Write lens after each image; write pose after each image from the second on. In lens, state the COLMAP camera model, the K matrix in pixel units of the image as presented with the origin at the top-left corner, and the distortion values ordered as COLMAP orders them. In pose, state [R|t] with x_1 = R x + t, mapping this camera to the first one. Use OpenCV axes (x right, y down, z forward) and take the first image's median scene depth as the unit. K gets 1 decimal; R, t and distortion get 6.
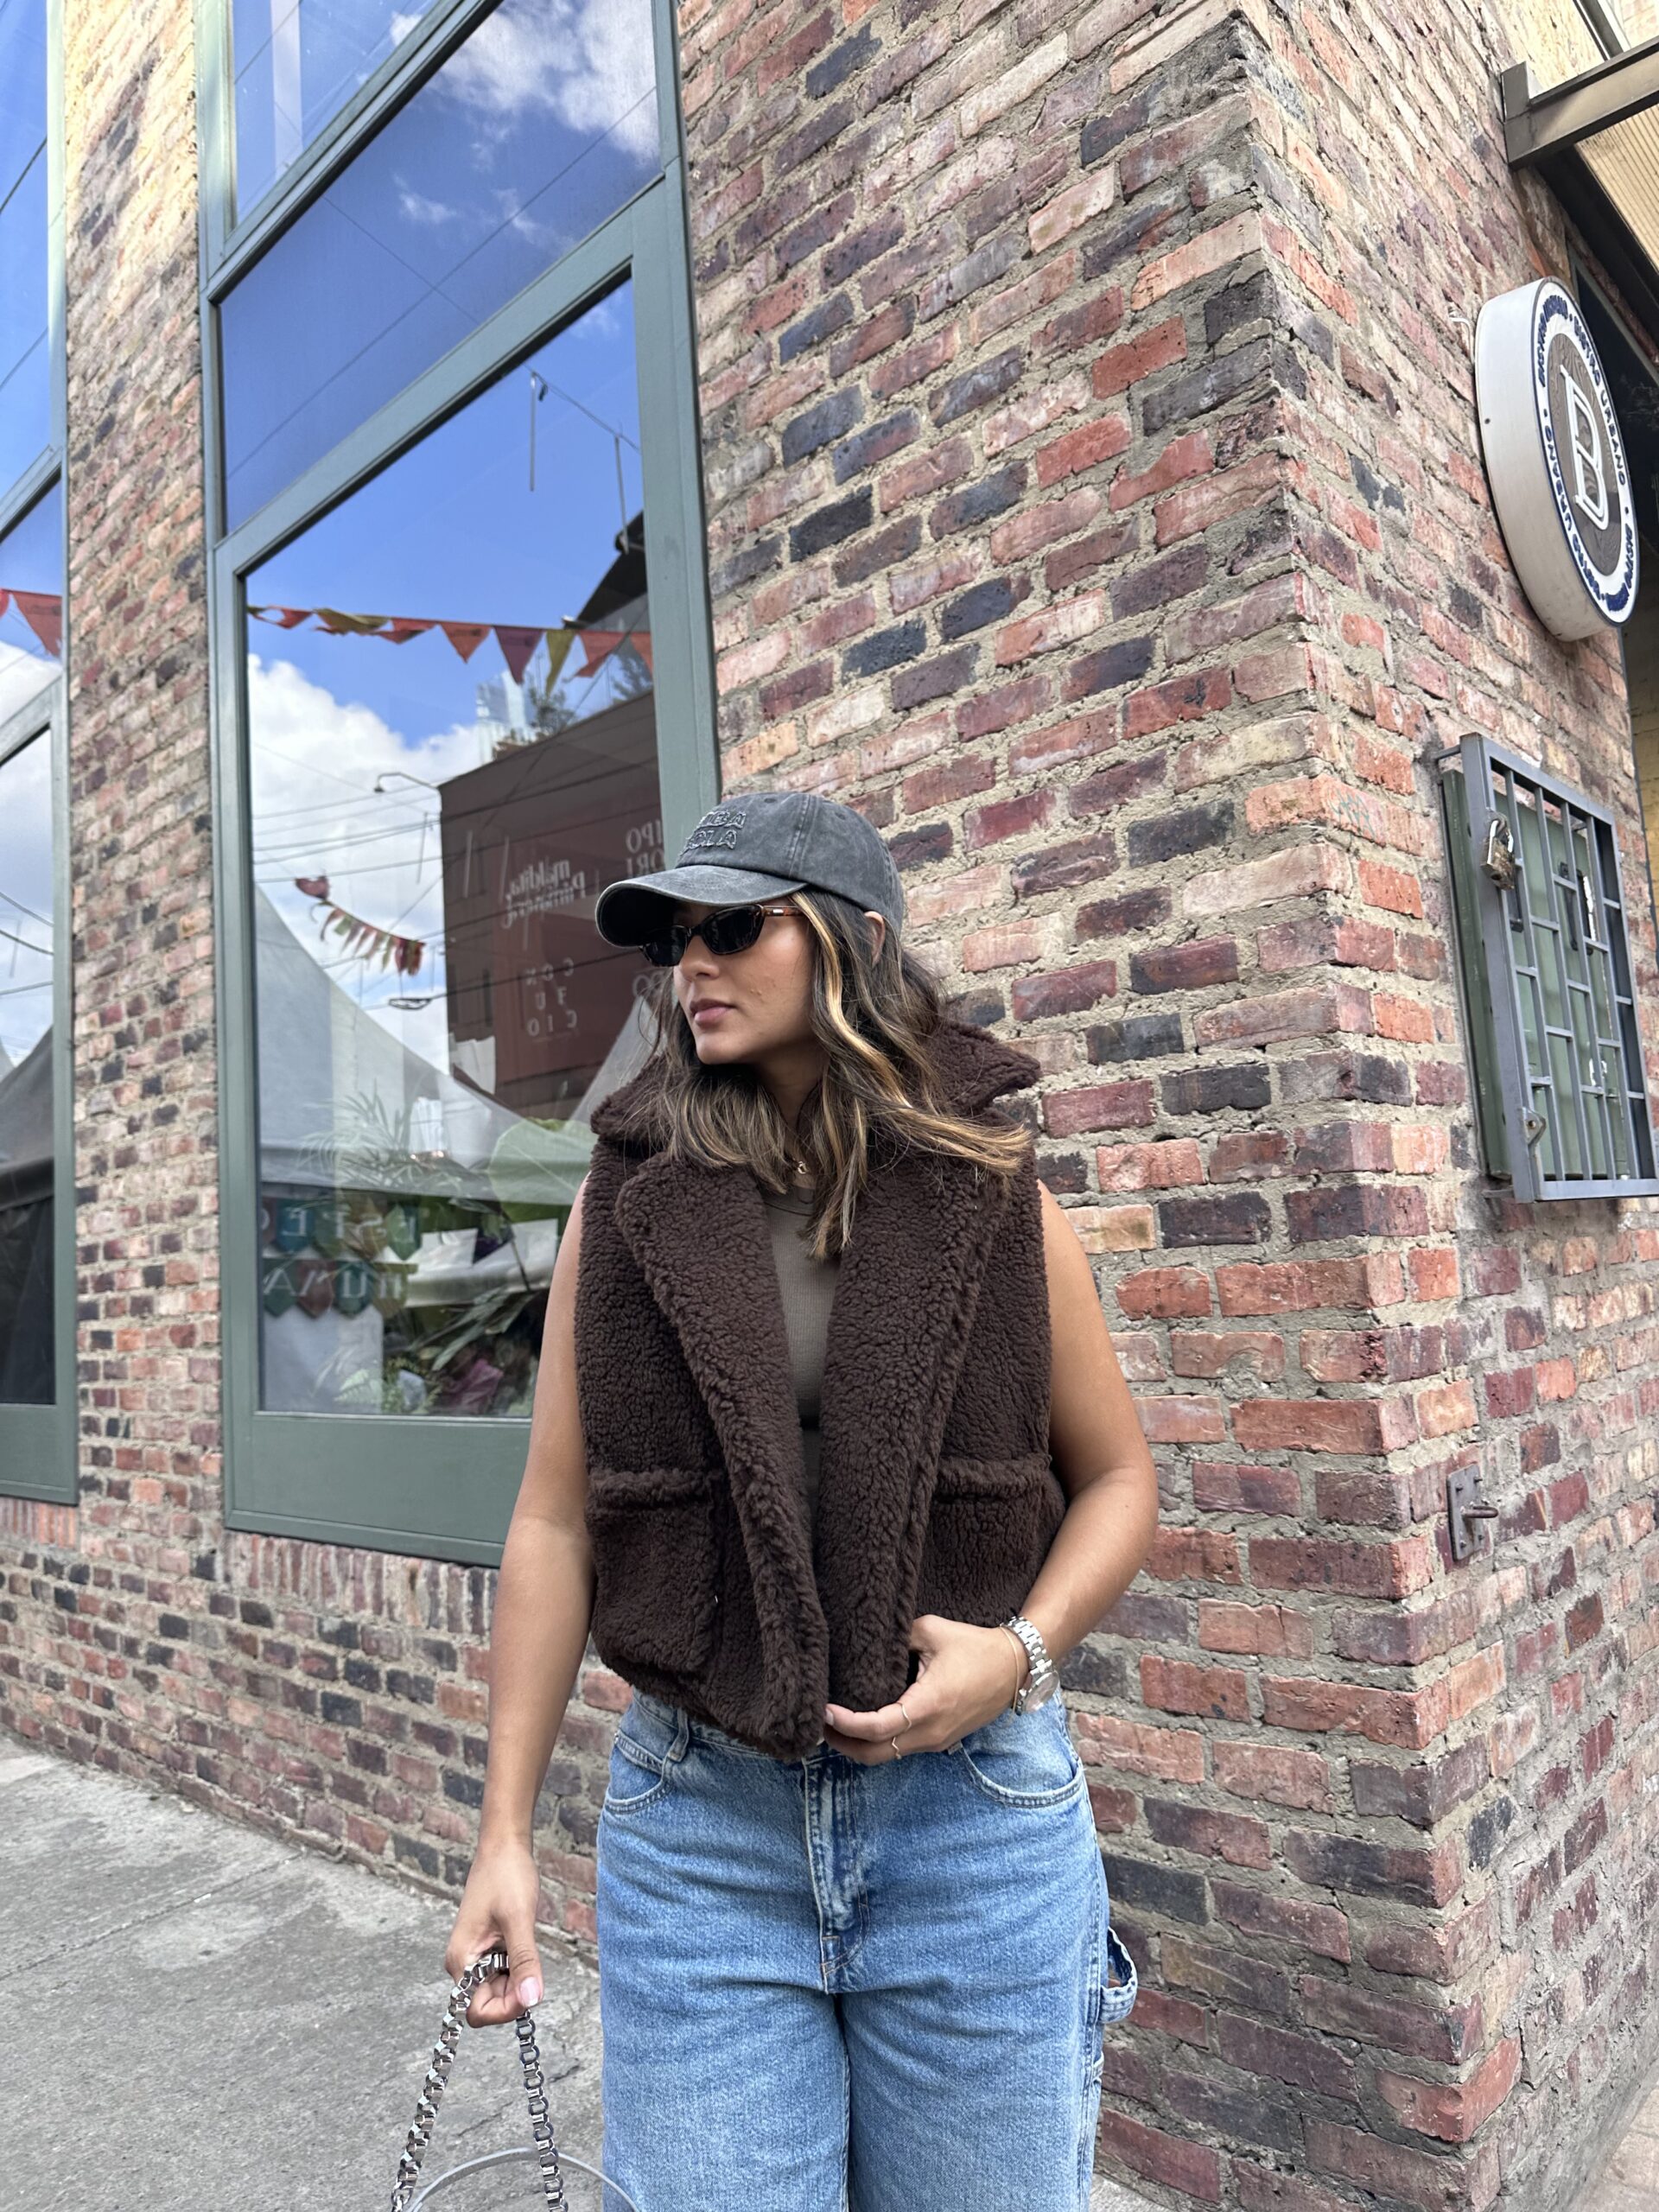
lens RADIAL K [[1507.0, 0, 832.1], [0, 1507.0, 1101.7], [0, 0, 1]] dist [0.003338, -0.014571]
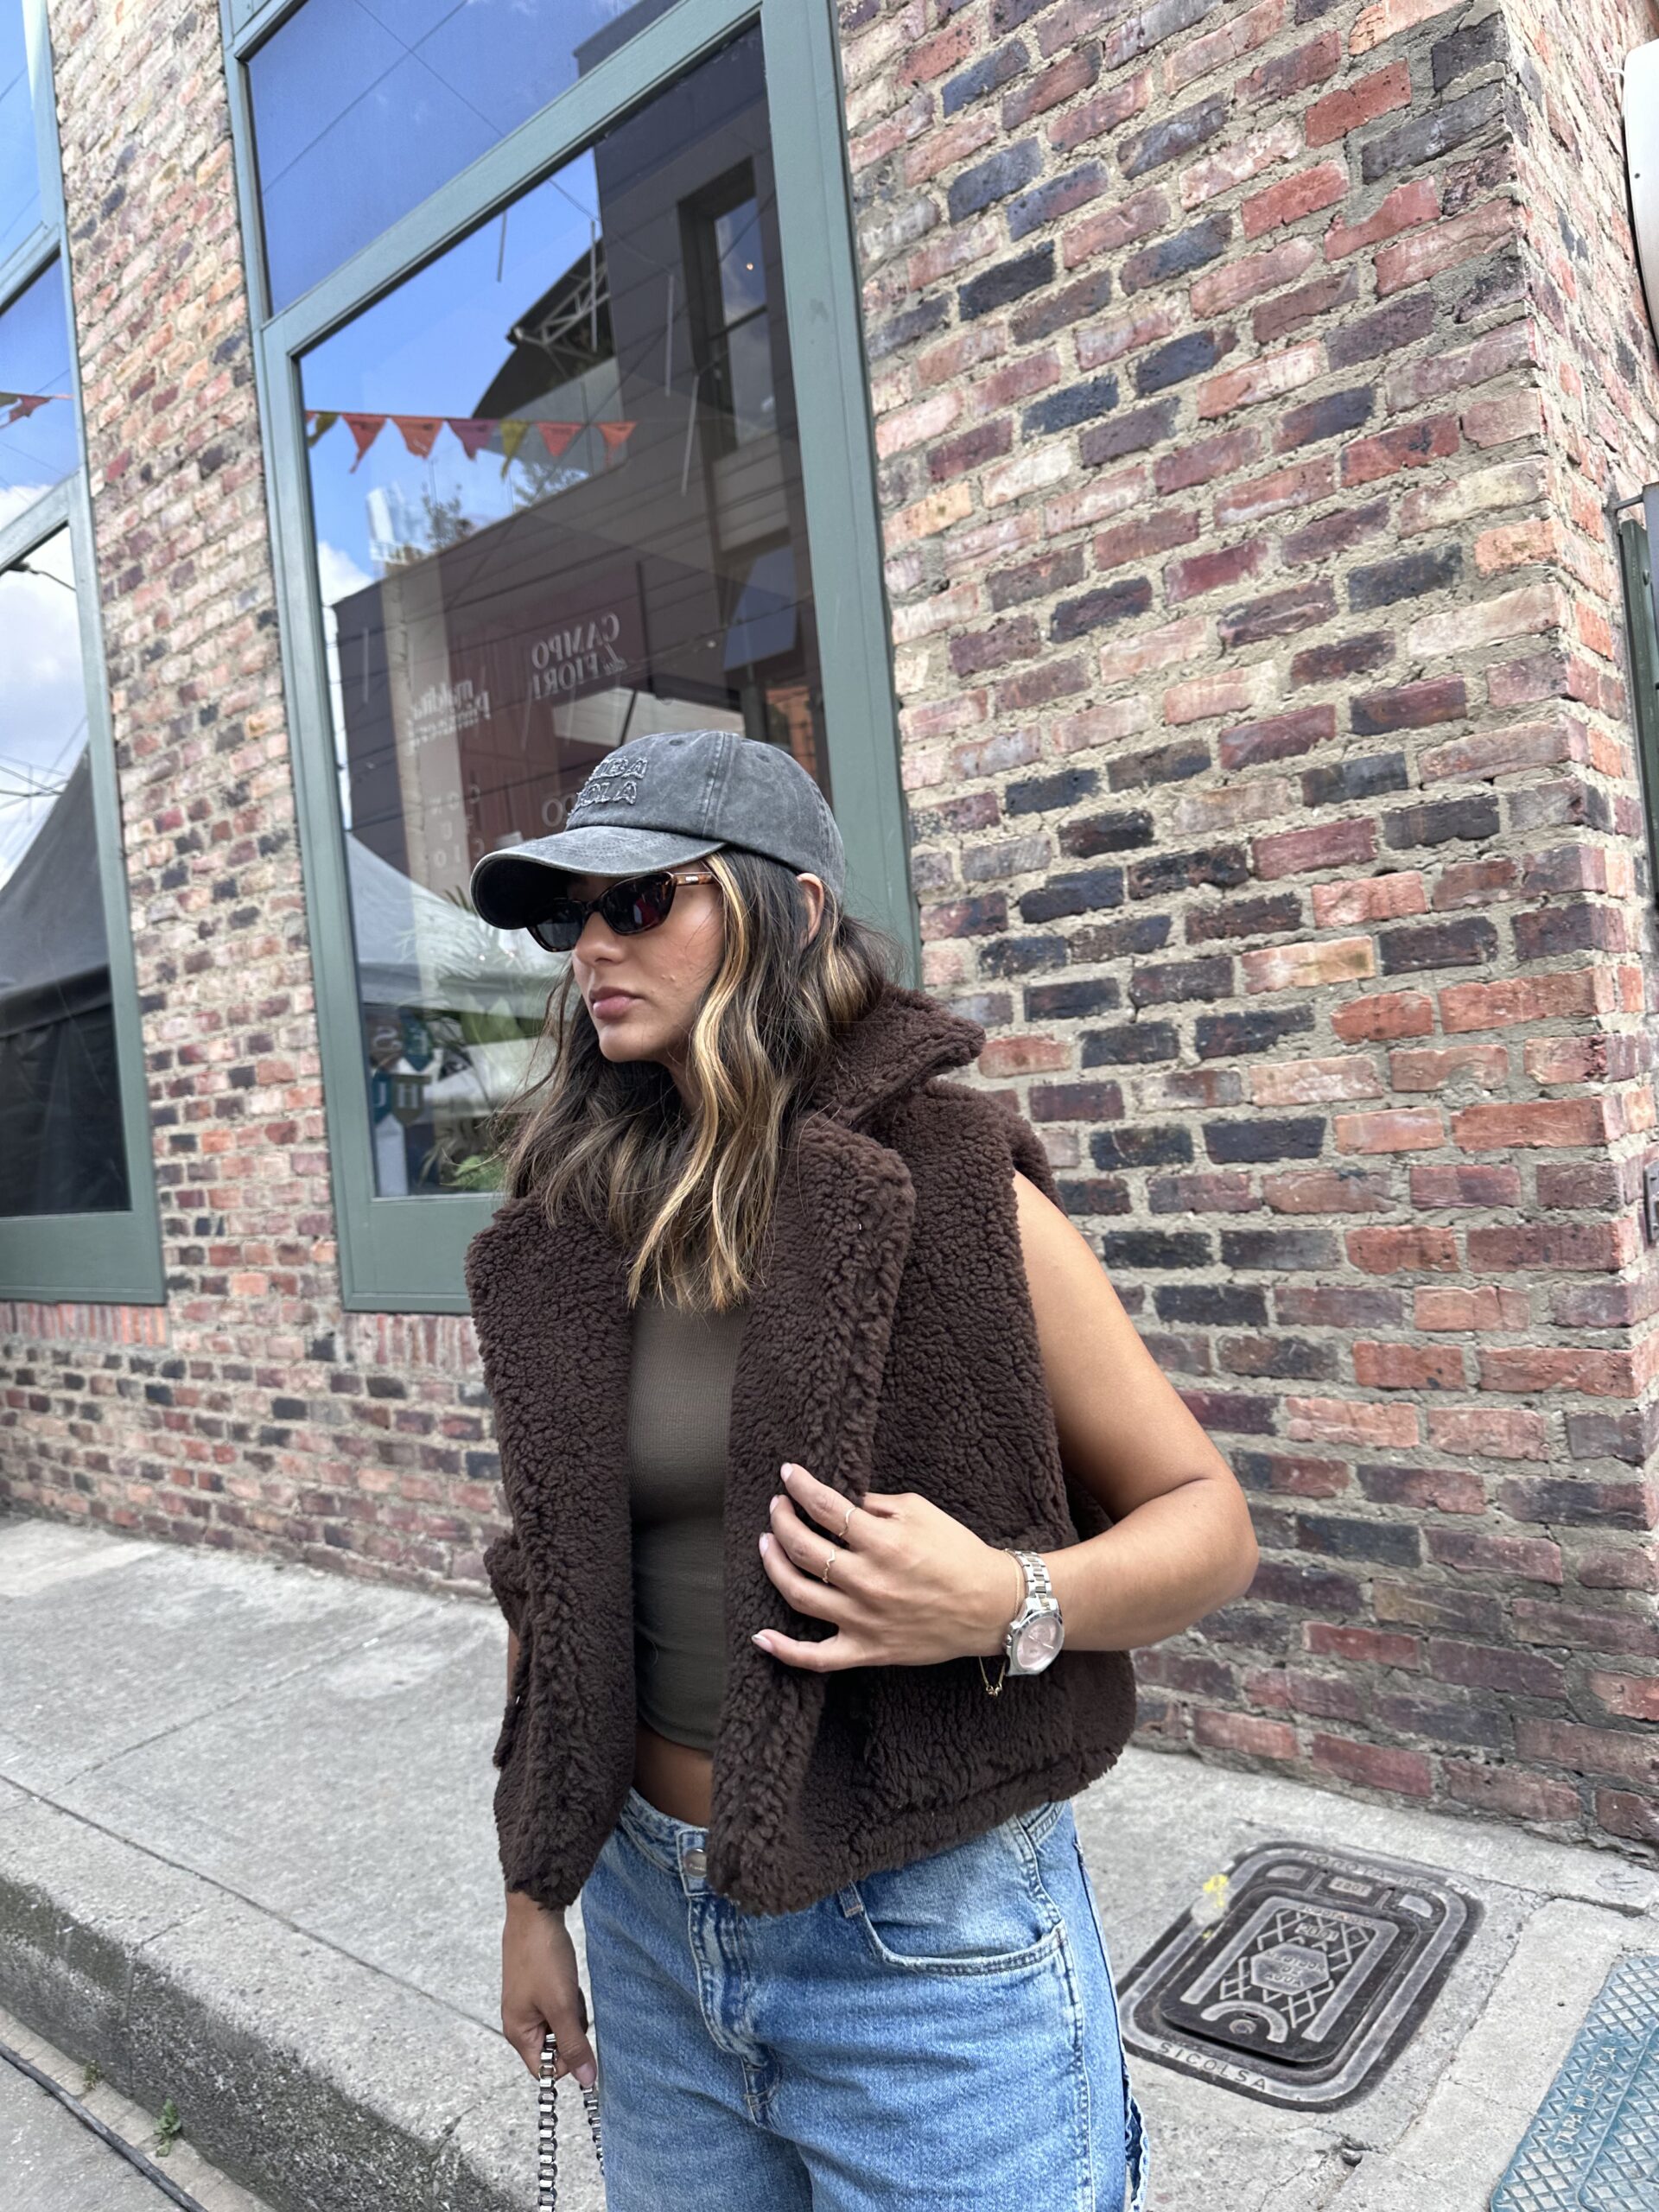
lens RADIAL K [[1507.0, 0, 799.5], [0, 1507.0, 1095.6], [0, 0, 1]] dist [0.003338, -0.014571]
pose [[0.998510, -0.027254, 0.047275, -0.186915], [0.022195, 0.994286, 0.104419, 0.046354], [-0.049850, -0.103214, 0.993409, -0.048043]]
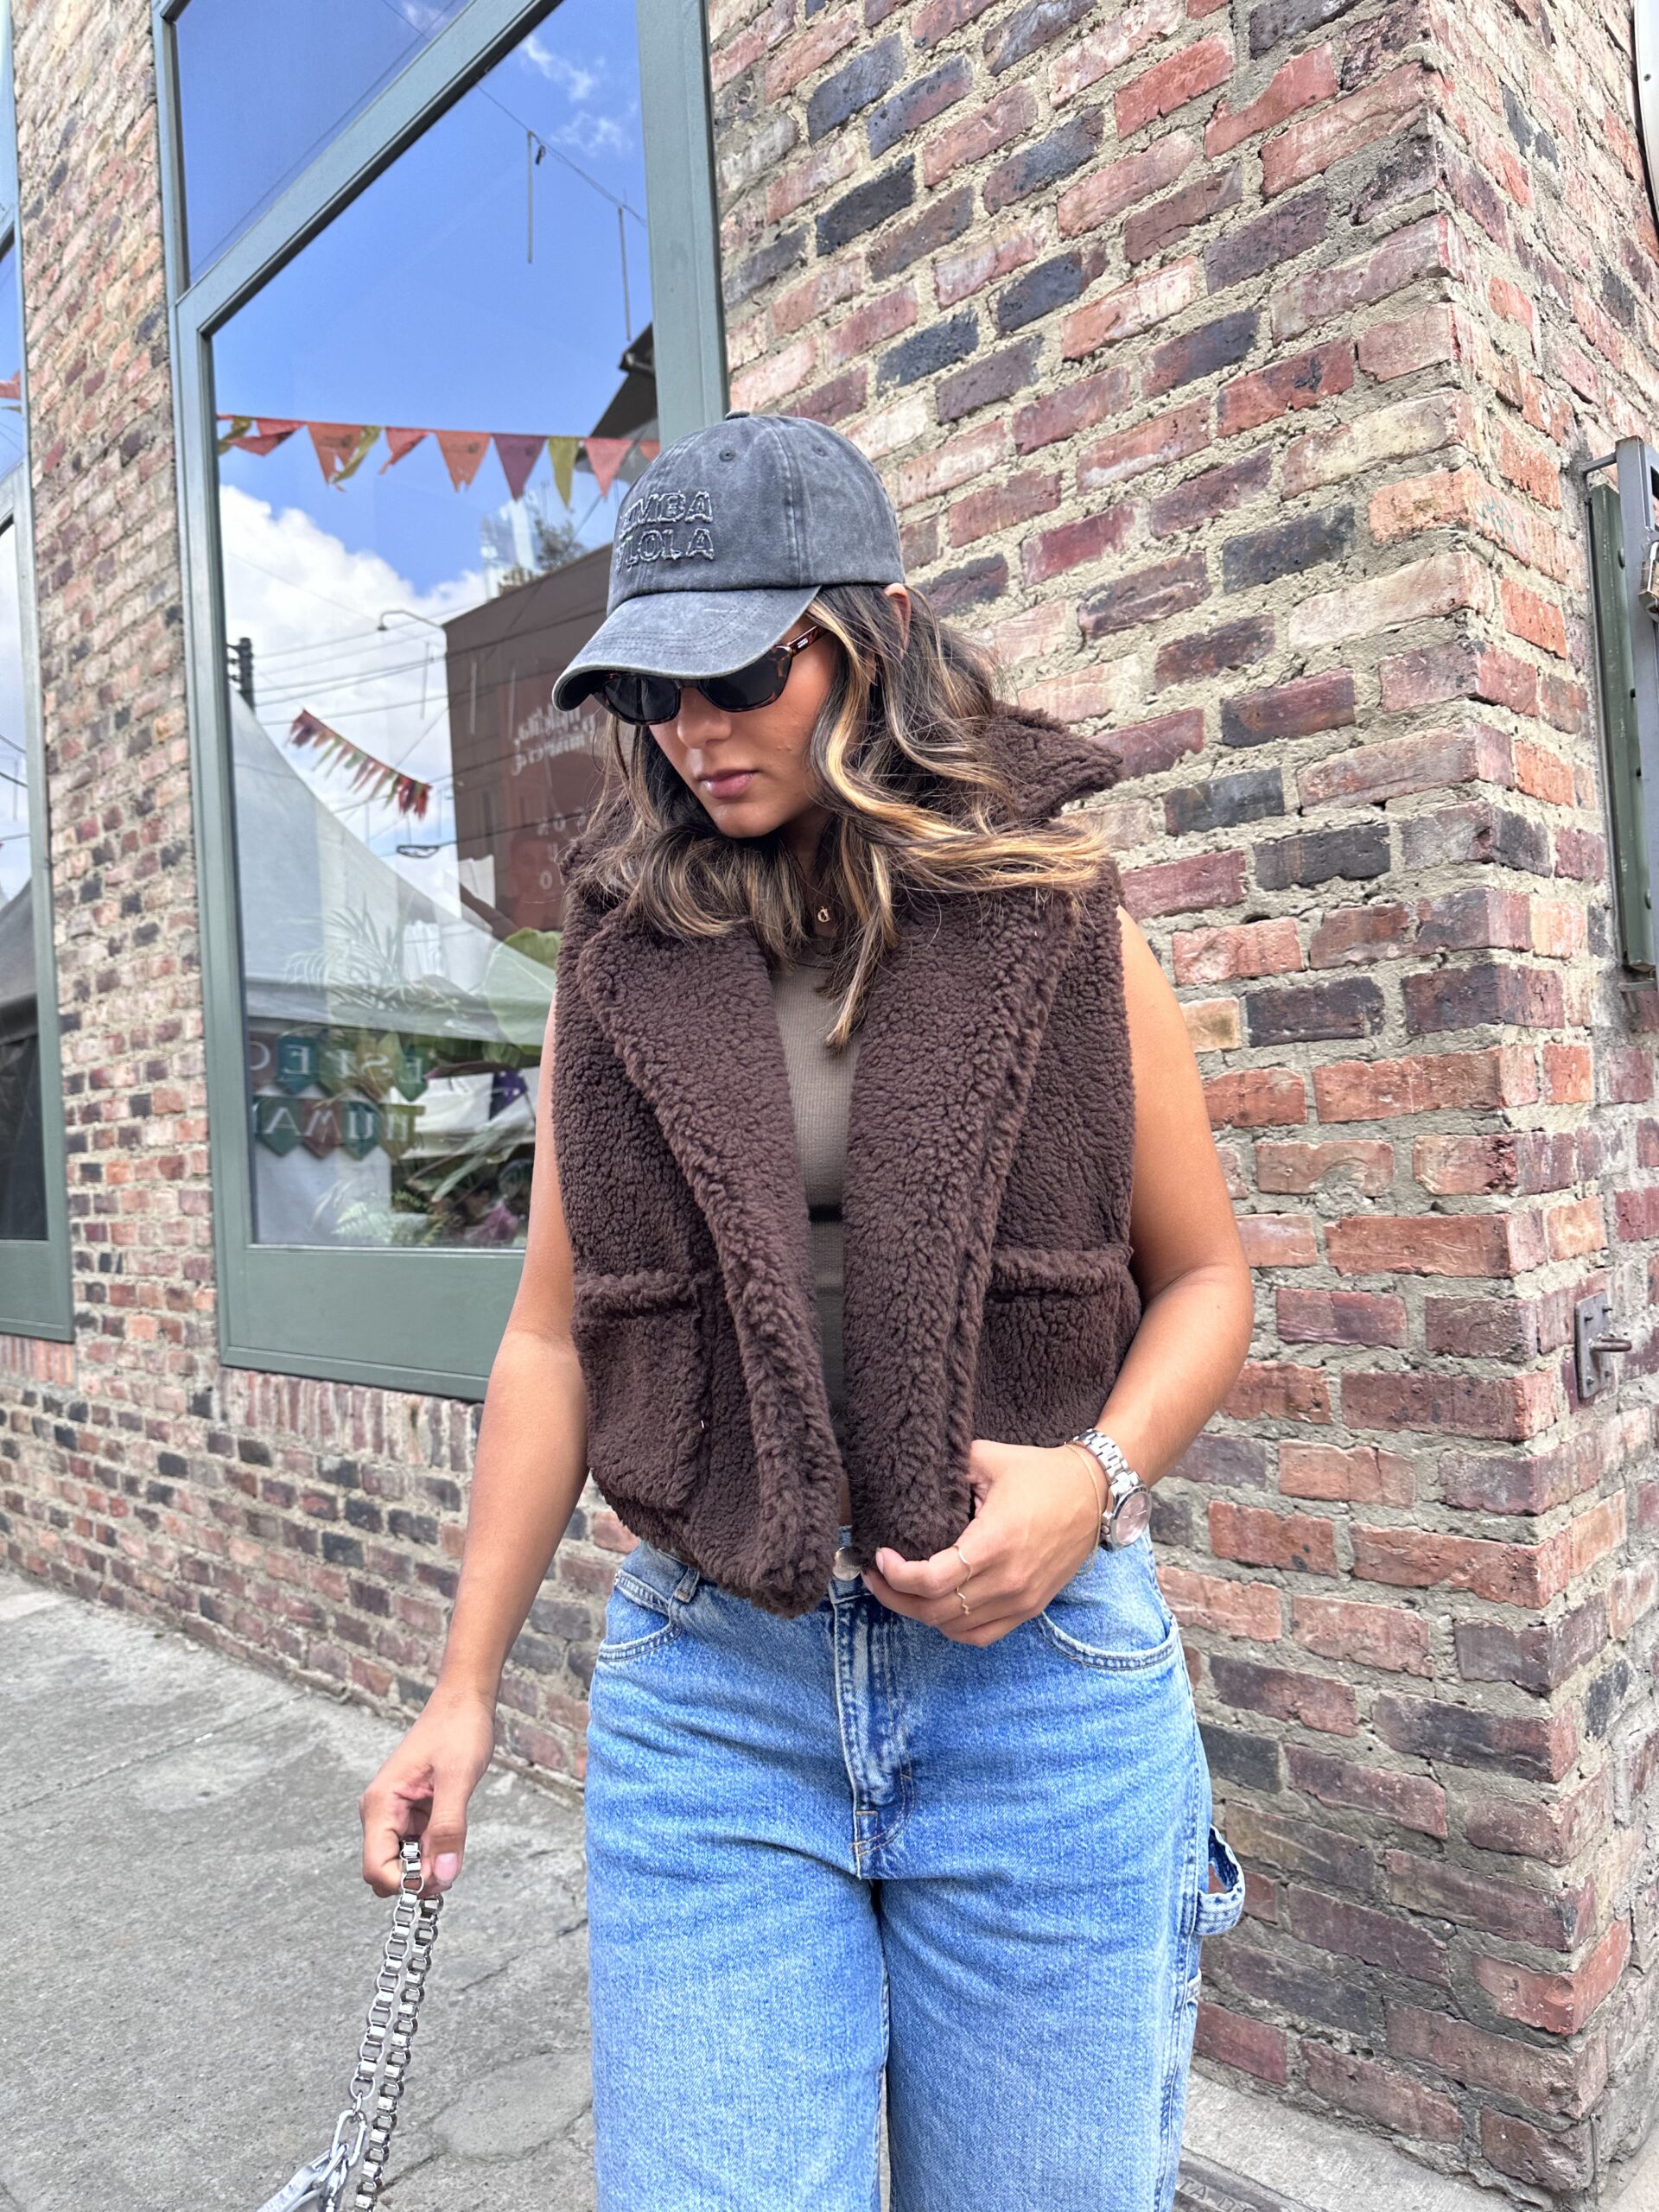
lens RADIAL K [[1507.0, 0, 817.3], [0, 1507.0, 1103.1], [0, 0, 1]] dist [0.003338, -0.014571]
pose [[0.999792, 0.004815, -0.019823, -0.007904], [-0.002959, 0.995699, 0.092601, 0.038575], [0.020183, -0.092523, 0.995506, 0.098002]]
